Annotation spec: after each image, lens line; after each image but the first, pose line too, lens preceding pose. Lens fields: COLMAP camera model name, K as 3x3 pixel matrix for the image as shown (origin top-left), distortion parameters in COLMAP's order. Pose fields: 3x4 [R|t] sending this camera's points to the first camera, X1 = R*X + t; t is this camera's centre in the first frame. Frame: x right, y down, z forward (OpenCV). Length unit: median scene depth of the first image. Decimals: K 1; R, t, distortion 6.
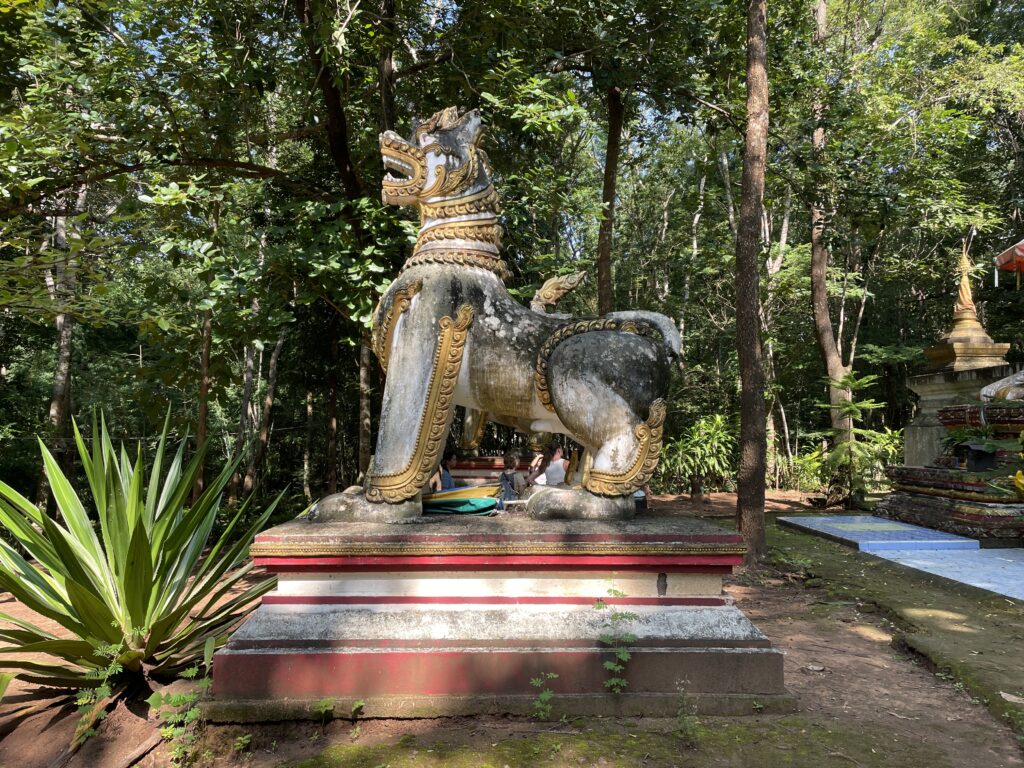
lens RADIAL K [[788.0, 0, 512.0], [0, 788.0, 384.0], [0, 0, 1]] dist [0.103823, -0.133867]
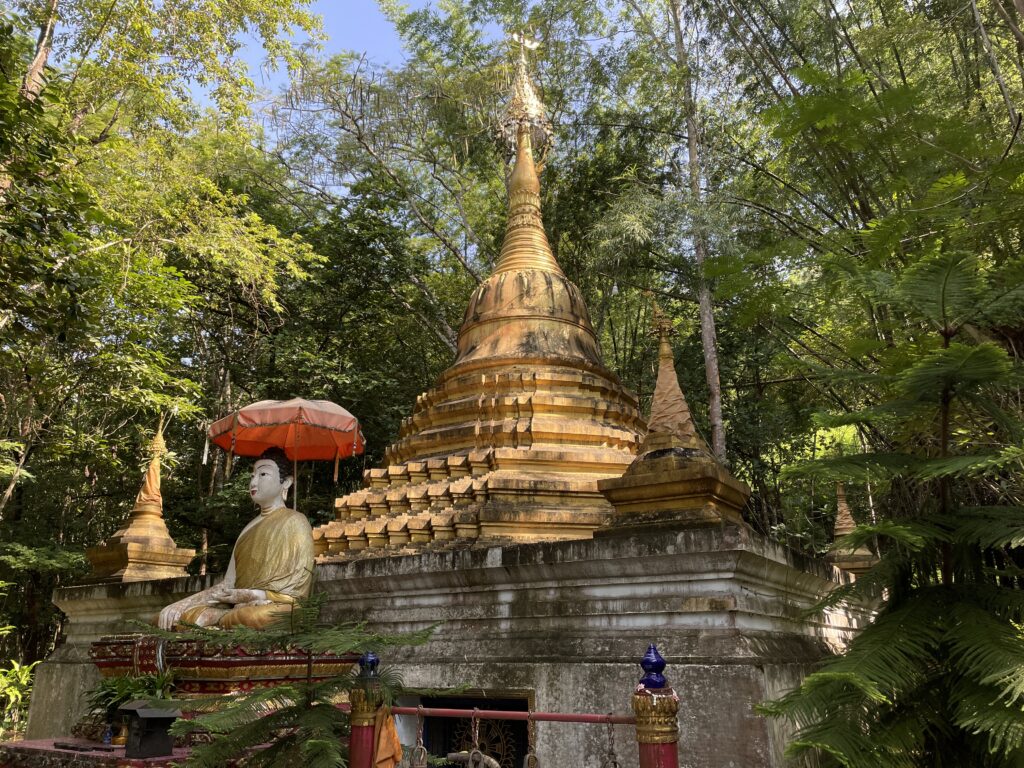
lens RADIAL K [[788.0, 0, 512.0], [0, 788.0, 384.0], [0, 0, 1]] dist [0.103823, -0.133867]
pose [[0.574595, 0.250940, 0.779018, 0.139295], [-0.039752, 0.959269, -0.279682, 0.001114], [-0.817472, 0.129736, 0.561167, 0.275193]]
